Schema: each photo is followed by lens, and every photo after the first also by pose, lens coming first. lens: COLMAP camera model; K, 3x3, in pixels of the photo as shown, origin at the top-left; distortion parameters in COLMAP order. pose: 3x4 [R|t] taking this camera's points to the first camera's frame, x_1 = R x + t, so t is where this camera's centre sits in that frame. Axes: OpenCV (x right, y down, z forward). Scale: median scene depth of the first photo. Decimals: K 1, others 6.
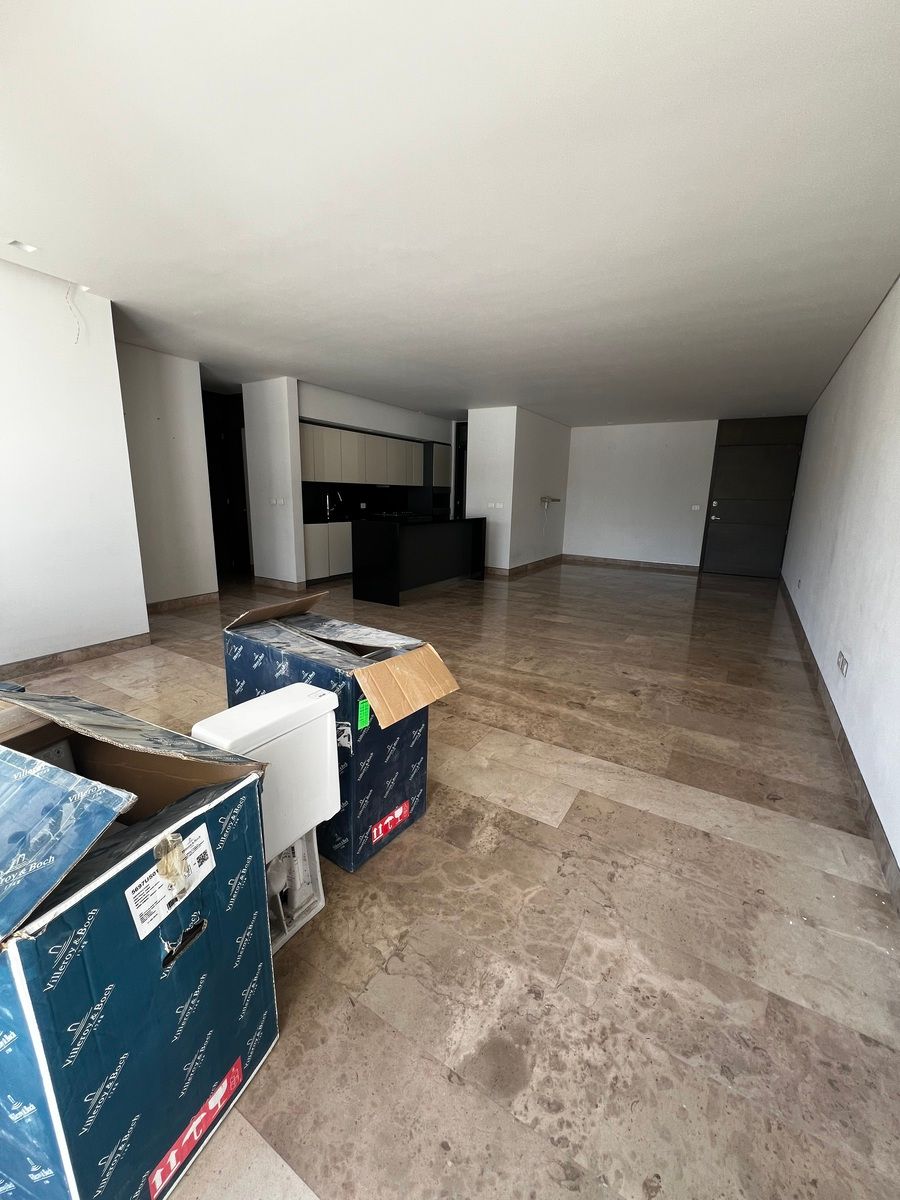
lens RADIAL K [[477.1, 0, 448.6], [0, 477.1, 595.3], [0, 0, 1]] dist [-0.003854, 0.000661]
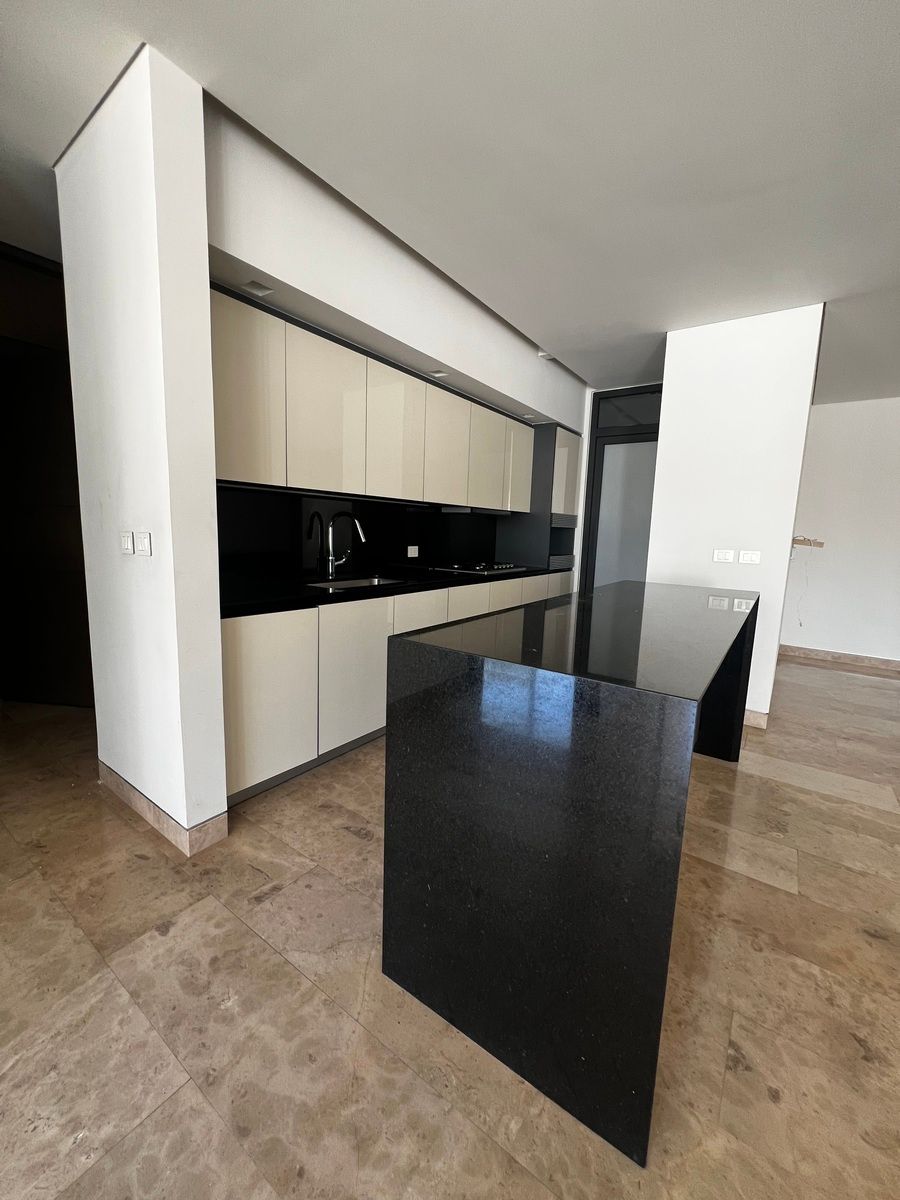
lens RADIAL K [[477.1, 0, 458.1], [0, 477.1, 600.3], [0, 0, 1]] dist [-0.003854, 0.000661]
pose [[0.998643, 0.019160, -0.048434, -0.222876], [-0.022515, 0.997314, -0.069698, -0.217371], [0.046969, 0.070694, 0.996392, 1.086470]]
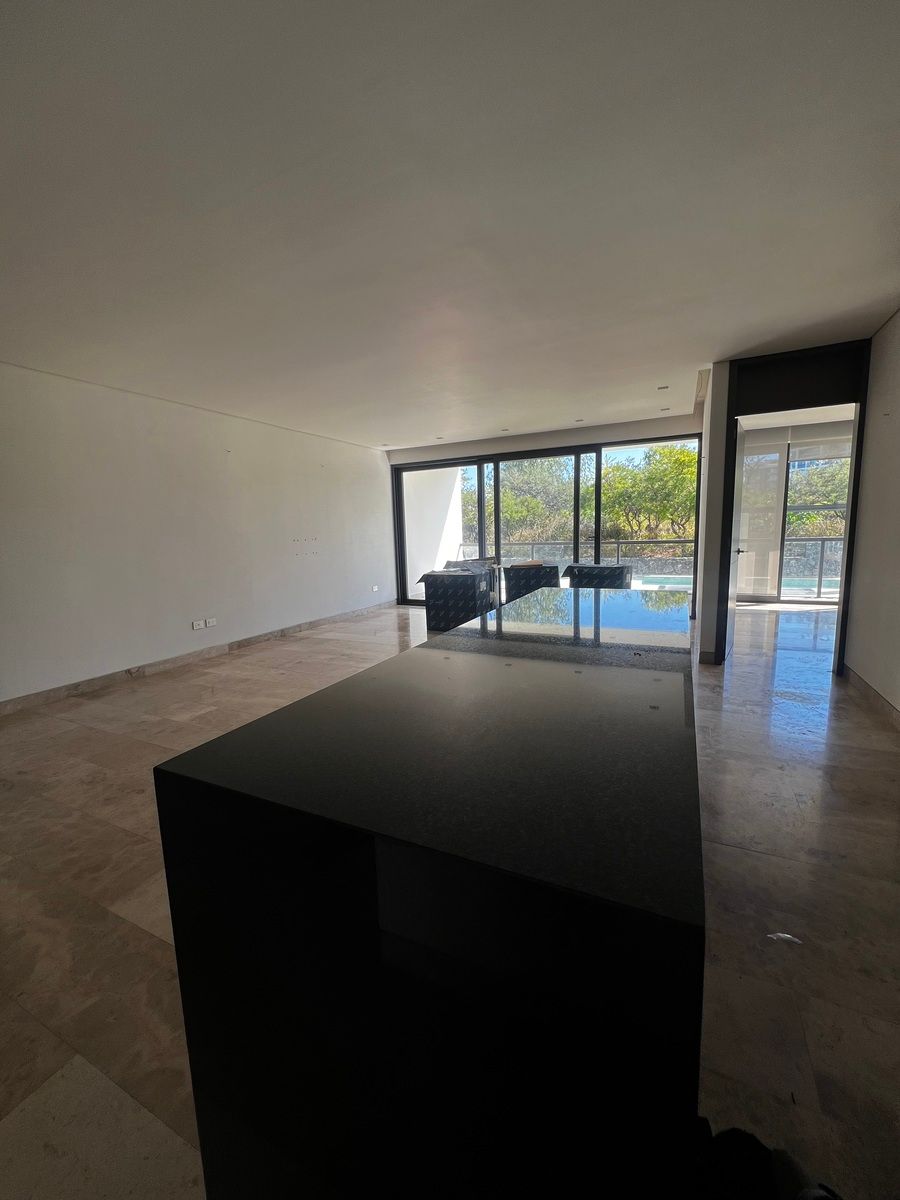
lens RADIAL K [[477.1, 0, 449.9], [0, 477.1, 595.3], [0, 0, 1]] dist [-0.003854, 0.000661]
pose [[-0.994515, 0.026005, -0.101310, 0.050739], [-0.009236, 0.942982, 0.332715, -0.385019], [0.104186, 0.331826, -0.937570, 1.850396]]
